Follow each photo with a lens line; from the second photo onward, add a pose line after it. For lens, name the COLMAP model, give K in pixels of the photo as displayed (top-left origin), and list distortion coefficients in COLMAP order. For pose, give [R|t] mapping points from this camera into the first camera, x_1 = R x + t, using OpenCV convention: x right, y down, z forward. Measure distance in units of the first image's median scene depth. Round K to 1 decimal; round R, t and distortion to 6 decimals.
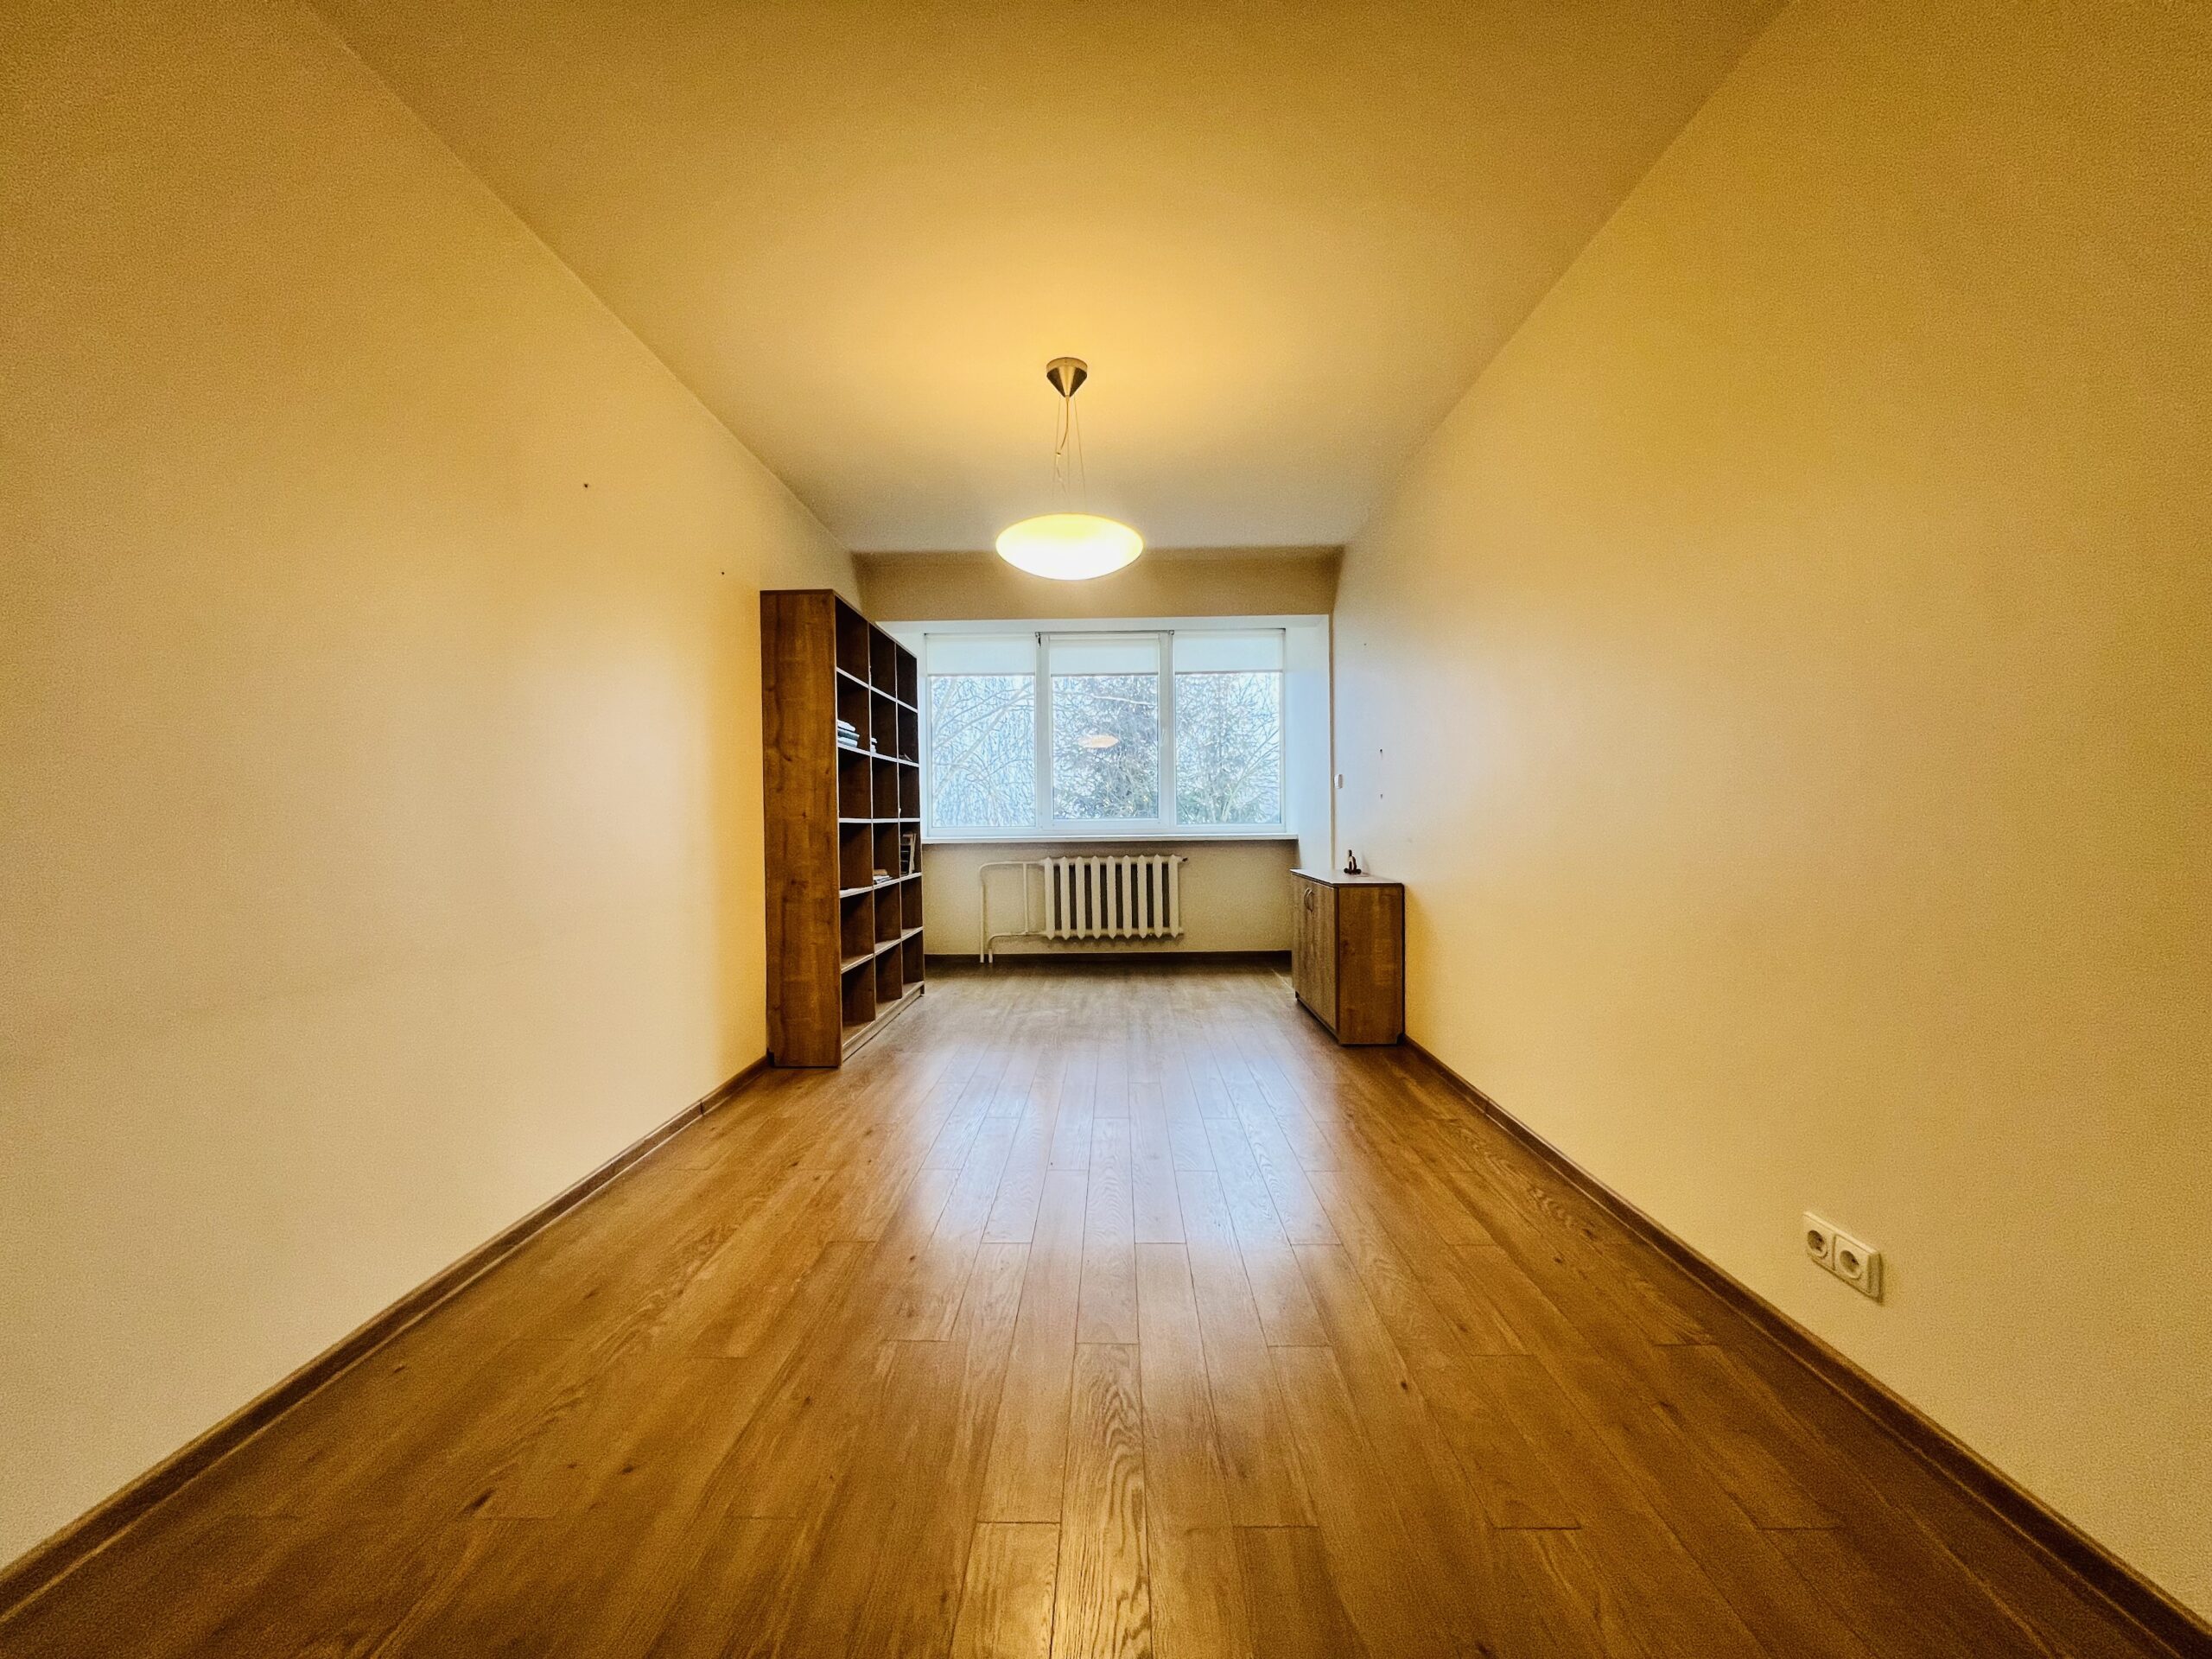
lens RADIAL K [[889.8, 0, 1116.0], [0, 889.8, 815.5], [0, 0, 1]] dist [-0.003289, 0.000420]
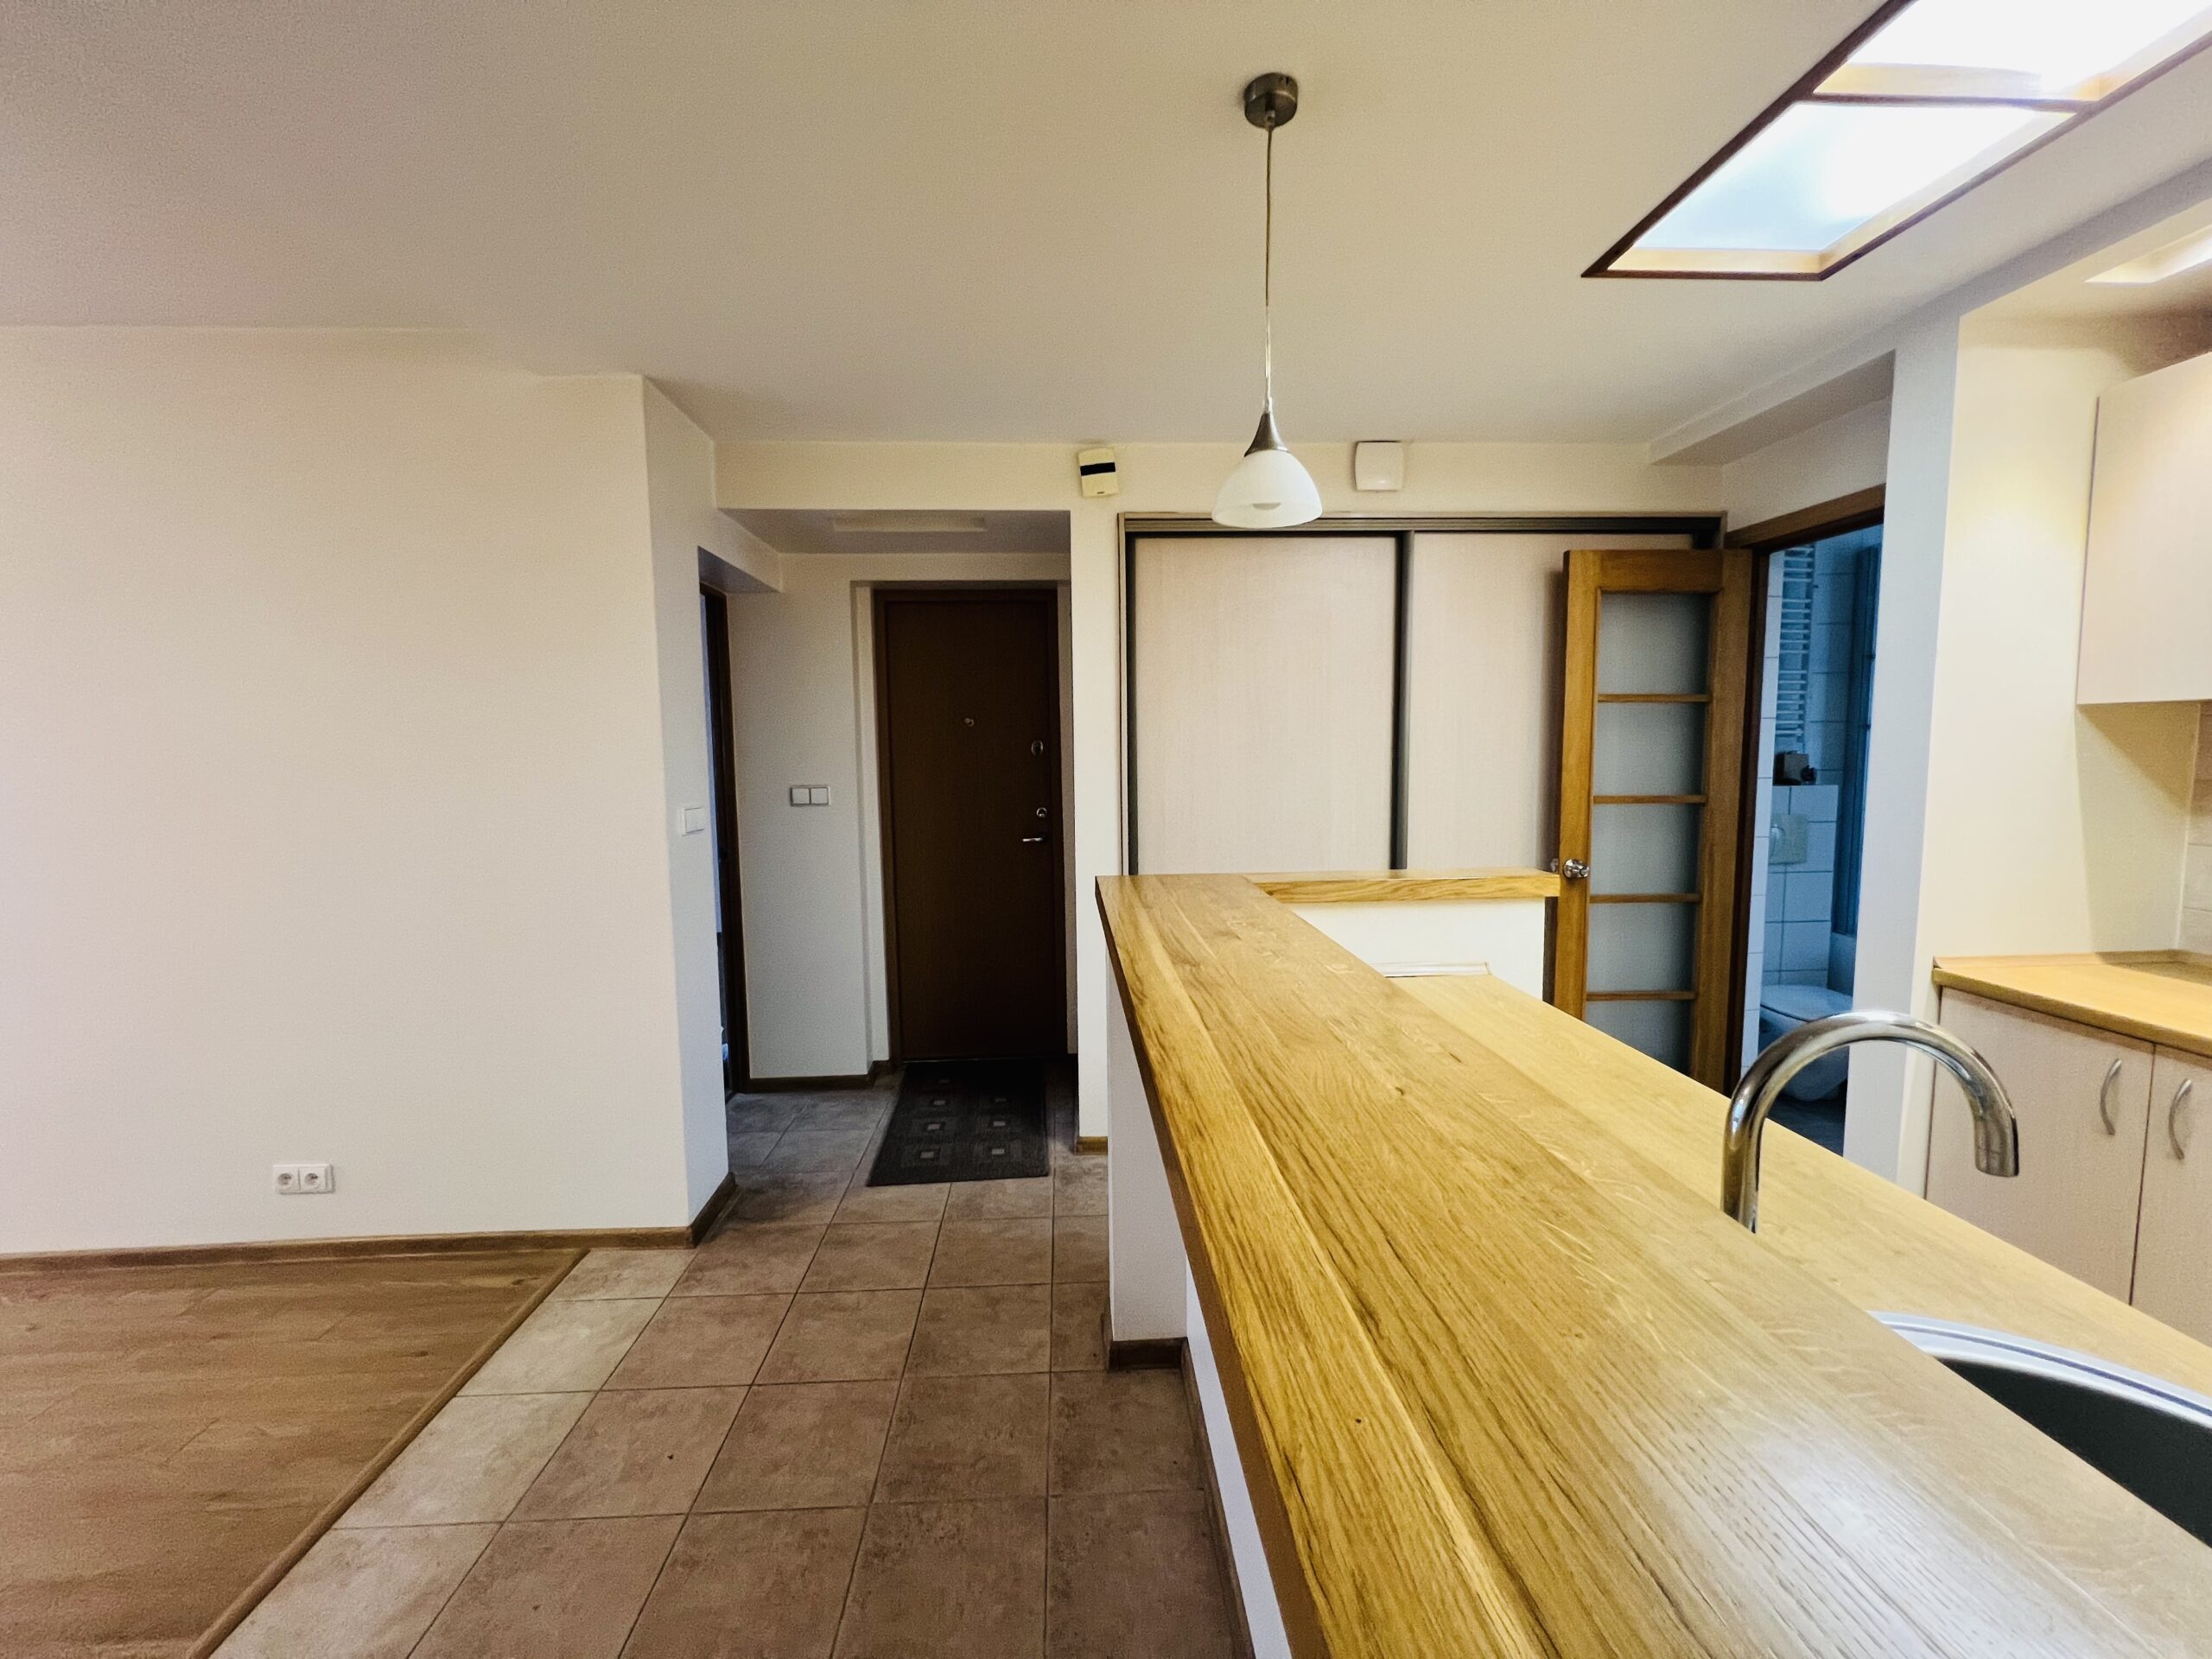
lens RADIAL K [[889.8, 0, 1101.0], [0, 889.8, 823.5], [0, 0, 1]] dist [-0.003289, 0.000420]
pose [[-0.064319, -0.076005, 0.995031, -0.788882], [0.008505, 0.997017, 0.076707, -0.242223], [-0.997893, 0.013397, -0.063481, -0.321081]]
